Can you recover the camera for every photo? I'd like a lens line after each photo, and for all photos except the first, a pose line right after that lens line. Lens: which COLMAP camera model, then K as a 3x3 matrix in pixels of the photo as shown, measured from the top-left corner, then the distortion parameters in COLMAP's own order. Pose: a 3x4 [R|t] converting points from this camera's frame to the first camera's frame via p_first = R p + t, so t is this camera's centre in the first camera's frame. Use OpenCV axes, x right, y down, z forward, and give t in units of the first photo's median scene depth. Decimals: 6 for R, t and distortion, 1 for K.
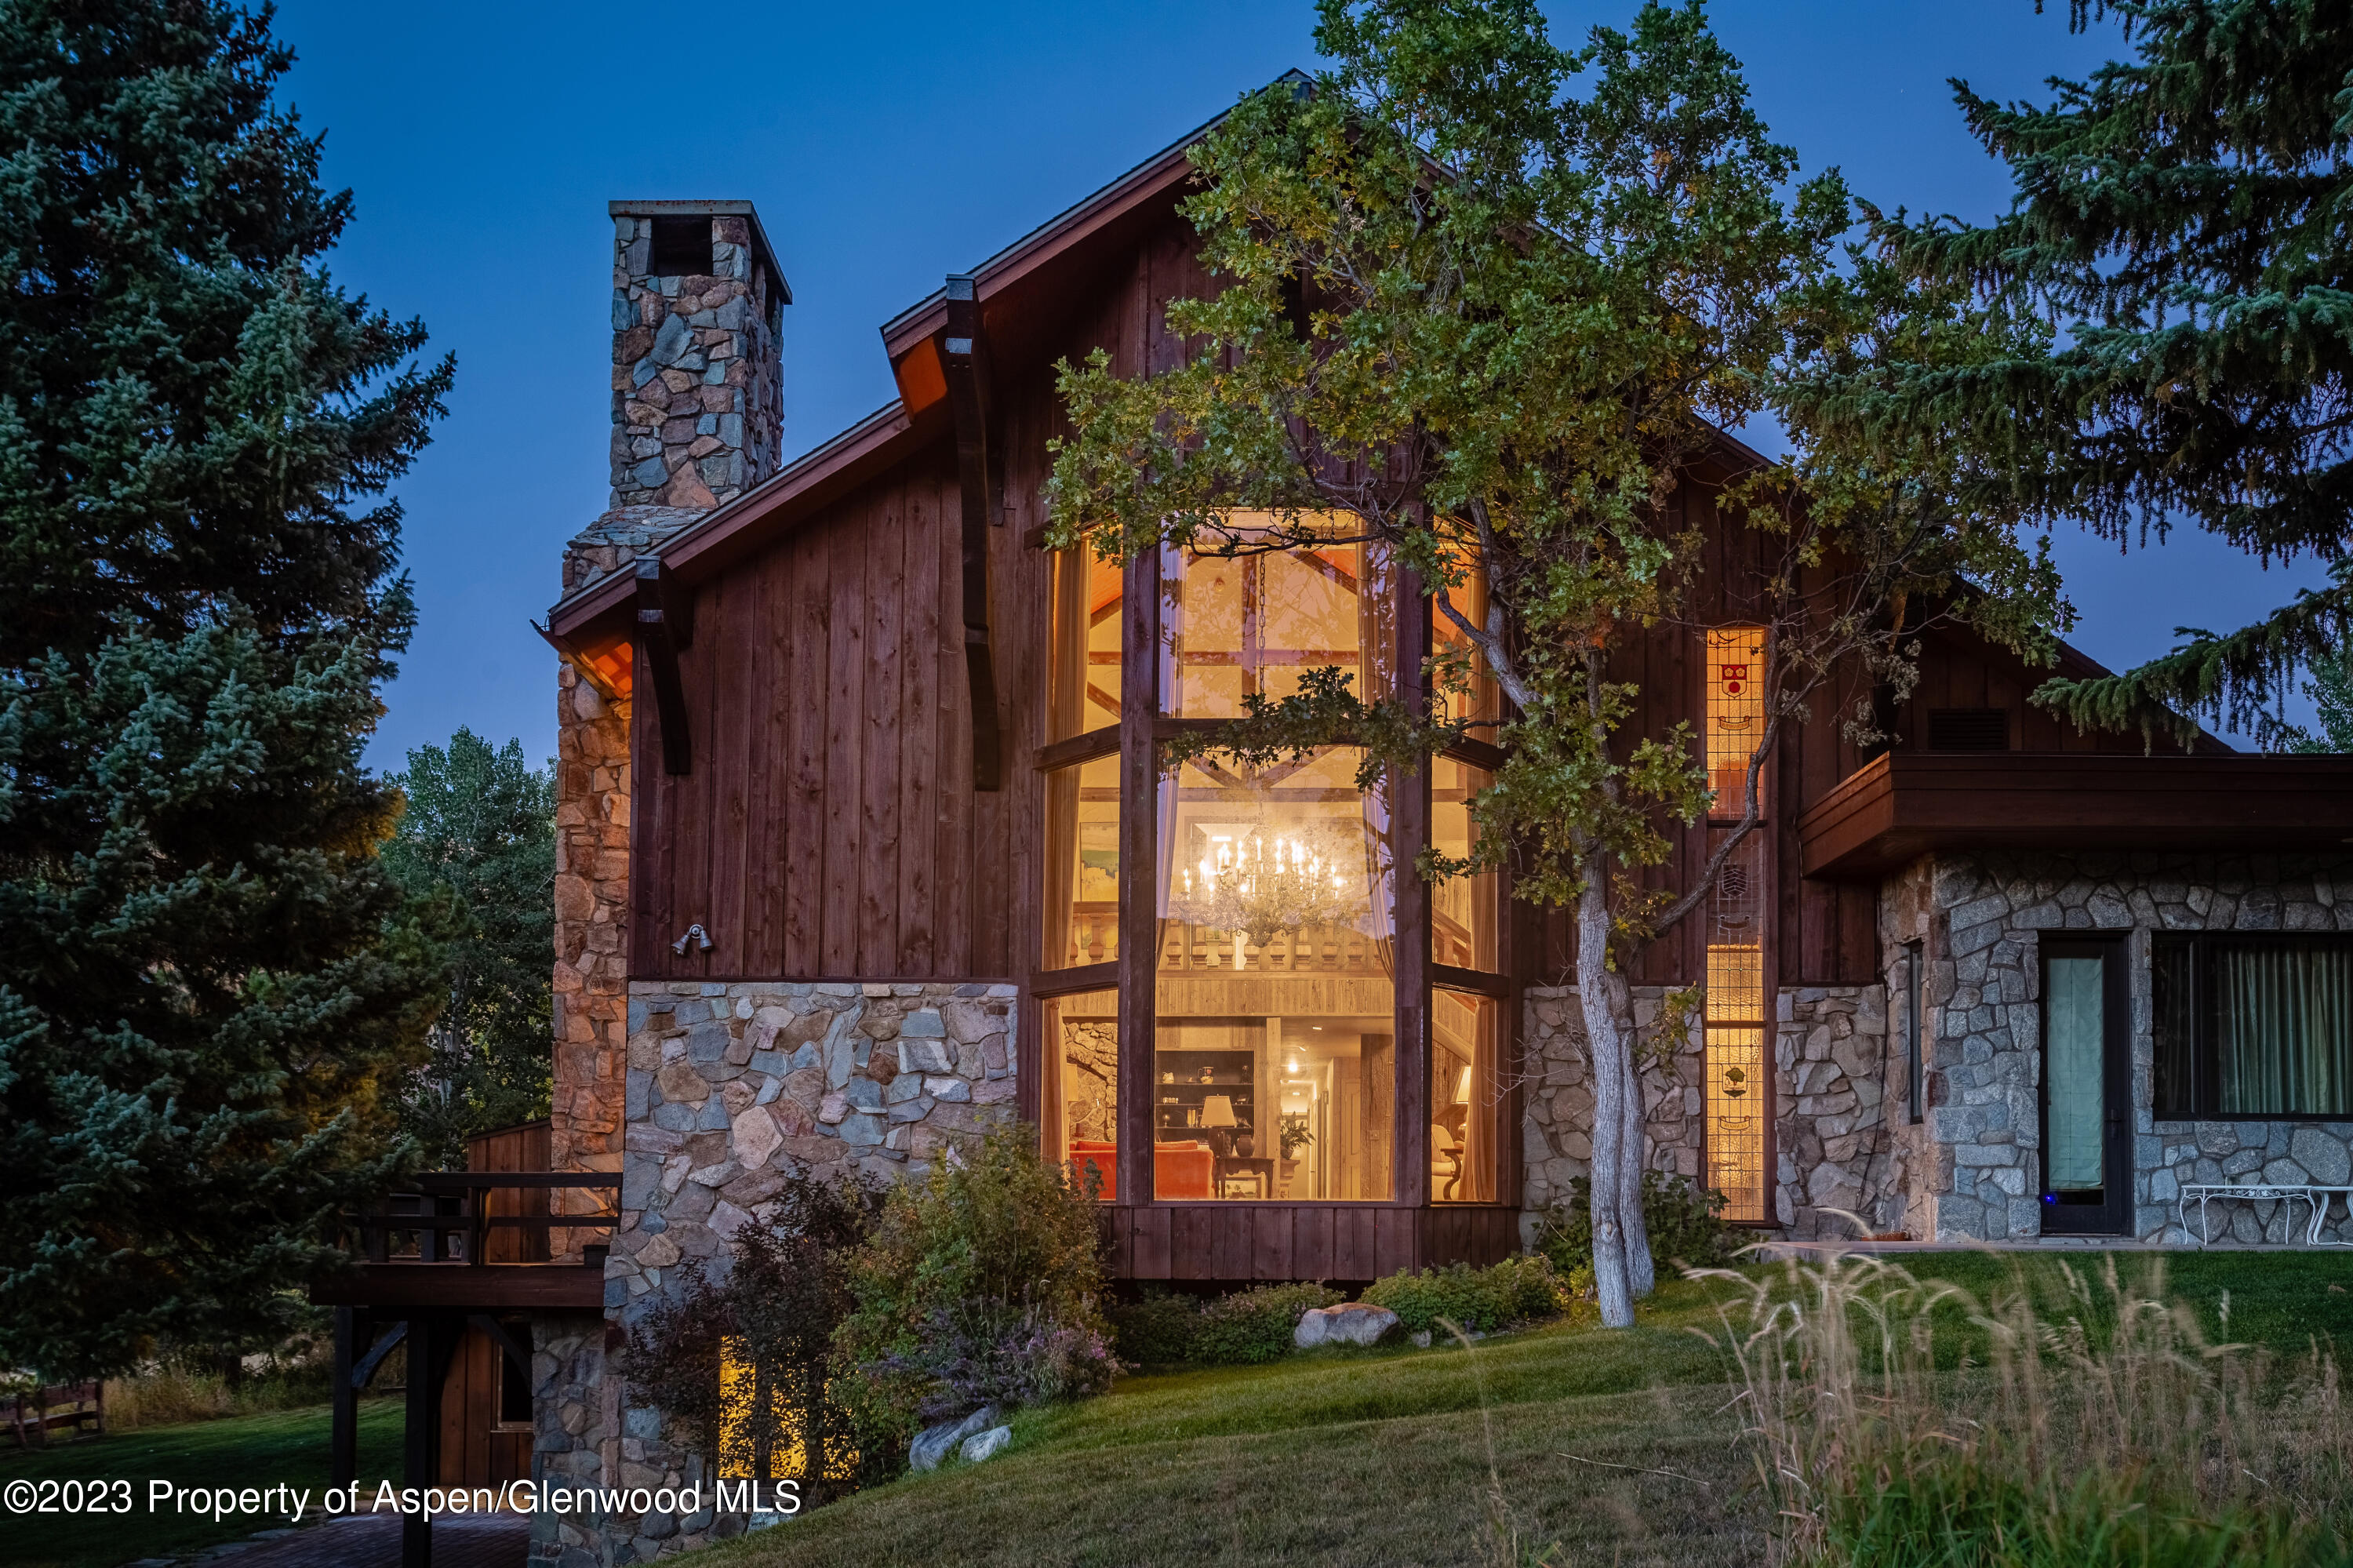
lens RADIAL K [[2377.8, 0, 1177.3], [0, 2377.8, 786.2], [0, 0, 1]] dist [0.021350, 0.000000]
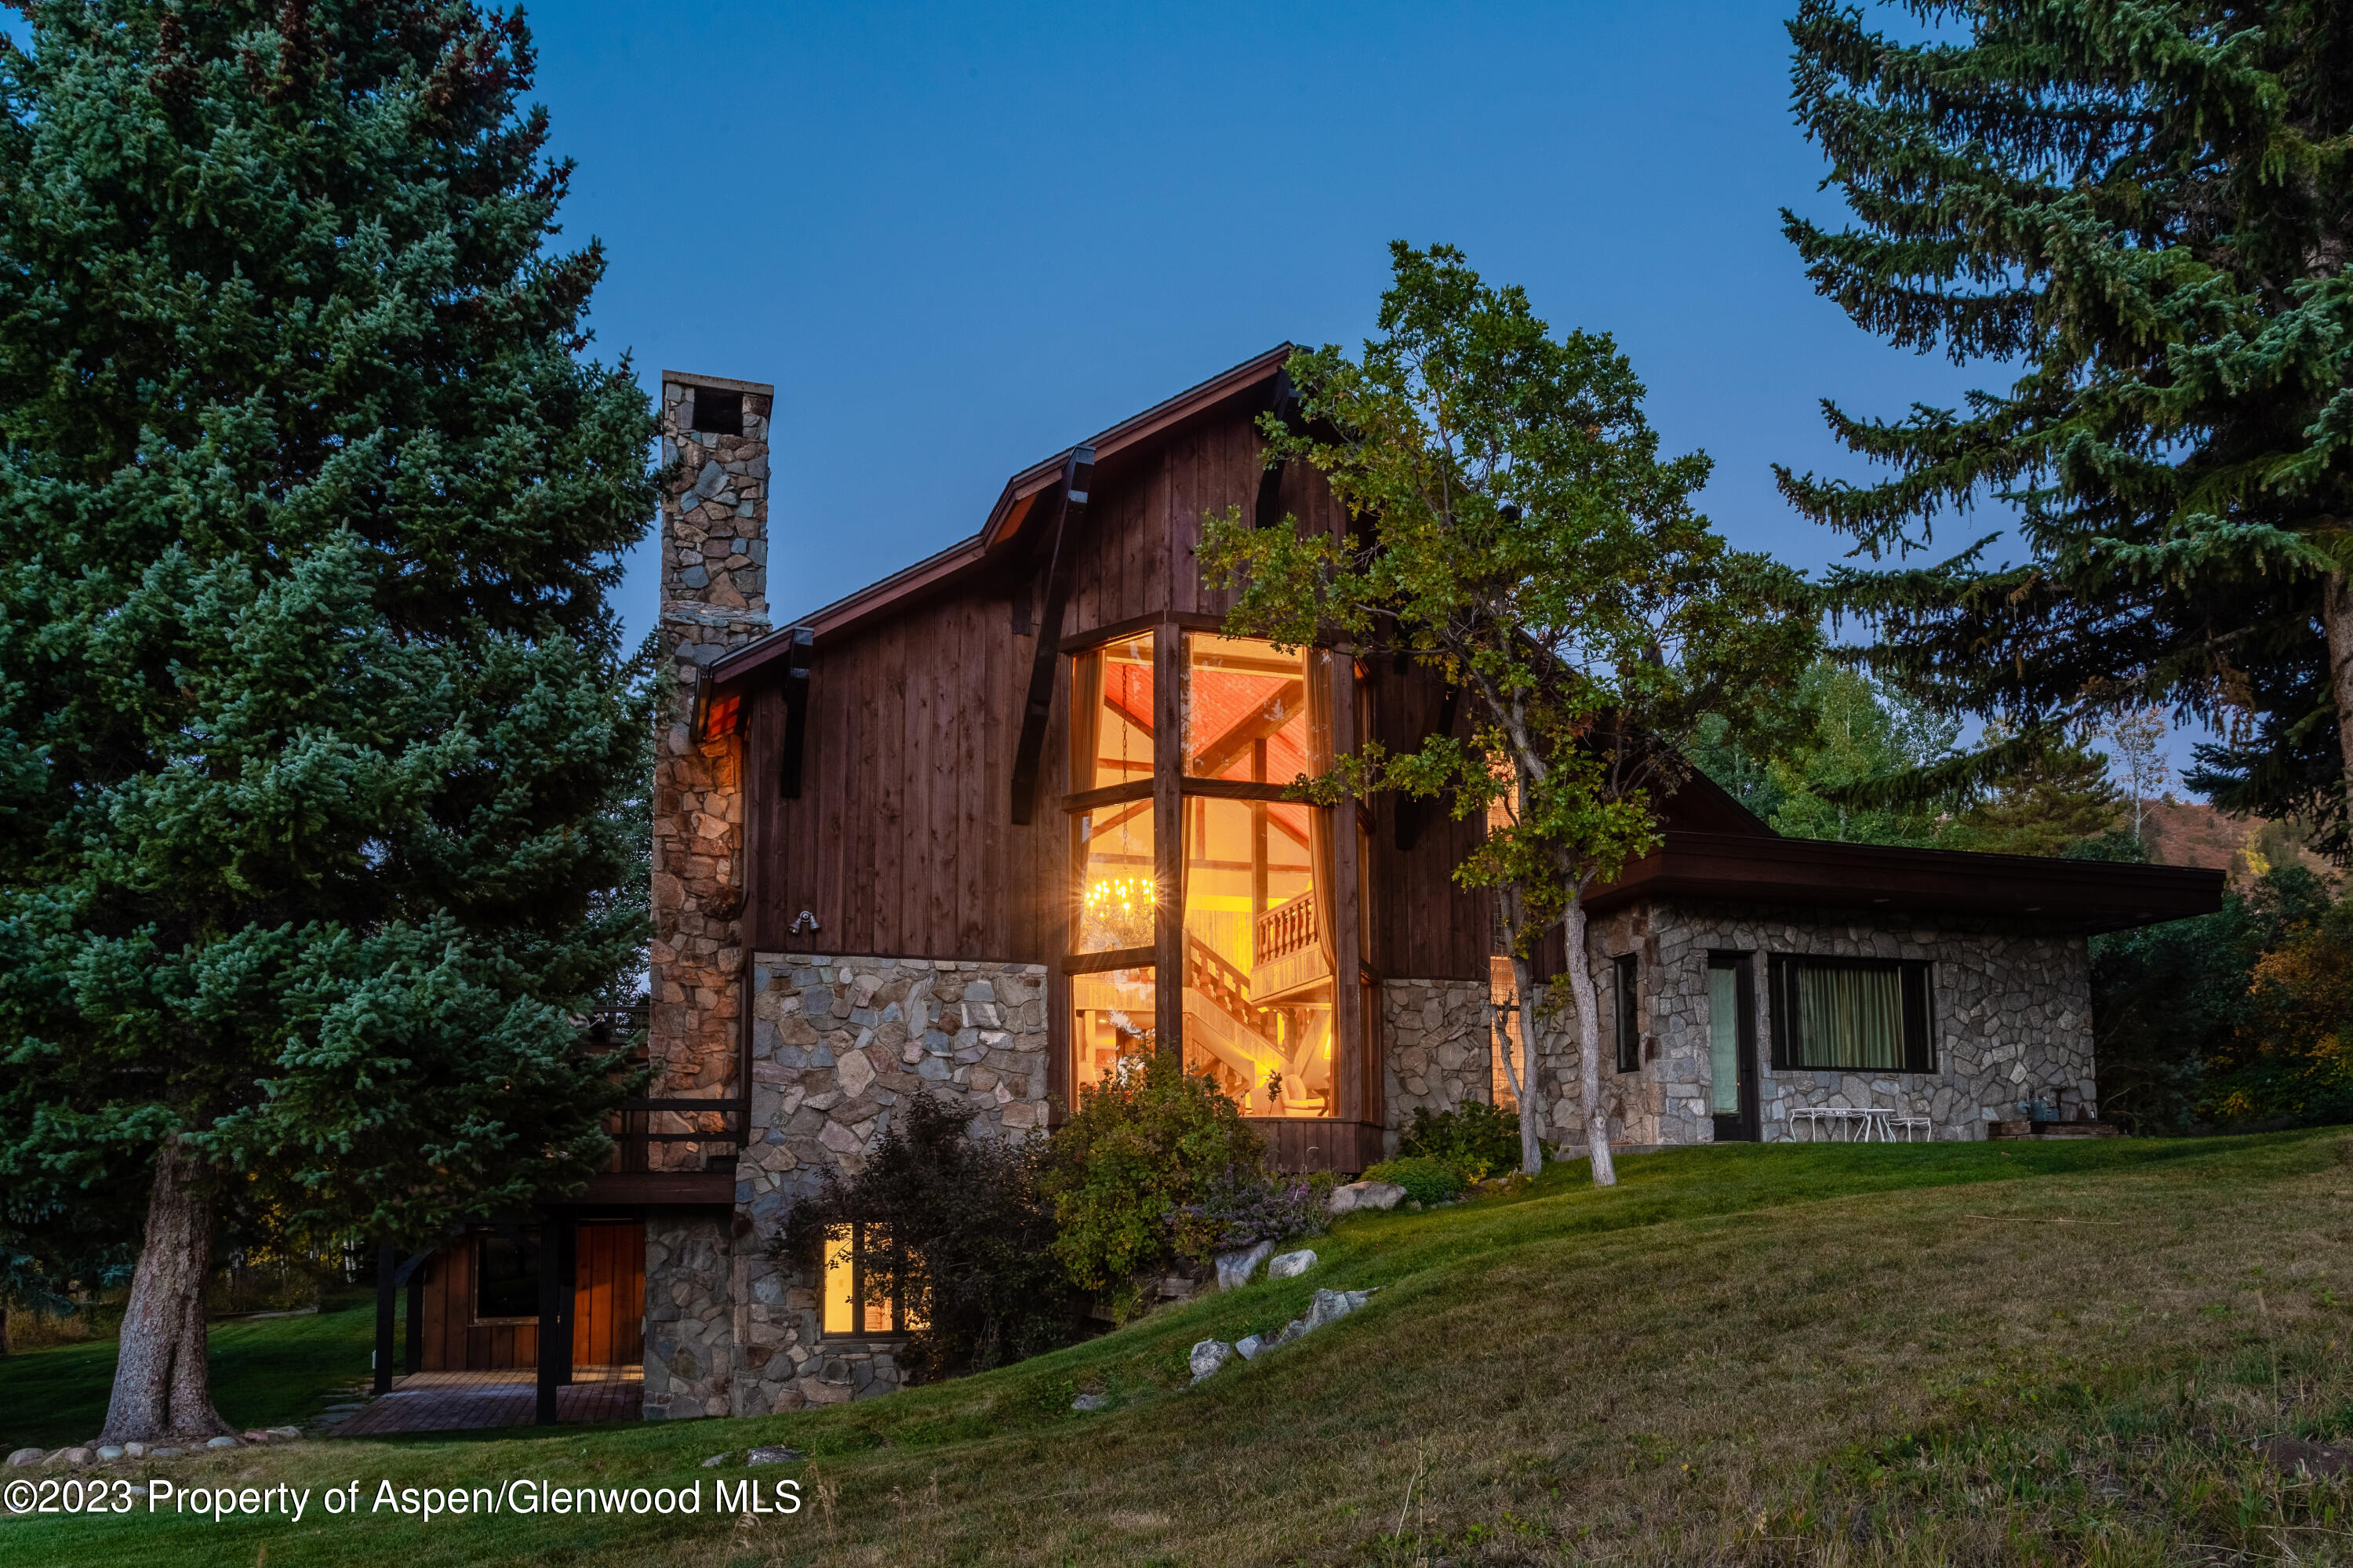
lens RADIAL K [[1628.4, 0, 1182.0], [0, 1628.4, 837.3], [0, 0, 1]] dist [0.002903, 0.006509]
pose [[0.943608, 0.061448, 0.325312, -0.306704], [-0.047718, 0.997607, -0.050025, 0.053388], [-0.327607, 0.031681, 0.944283, 0.083115]]
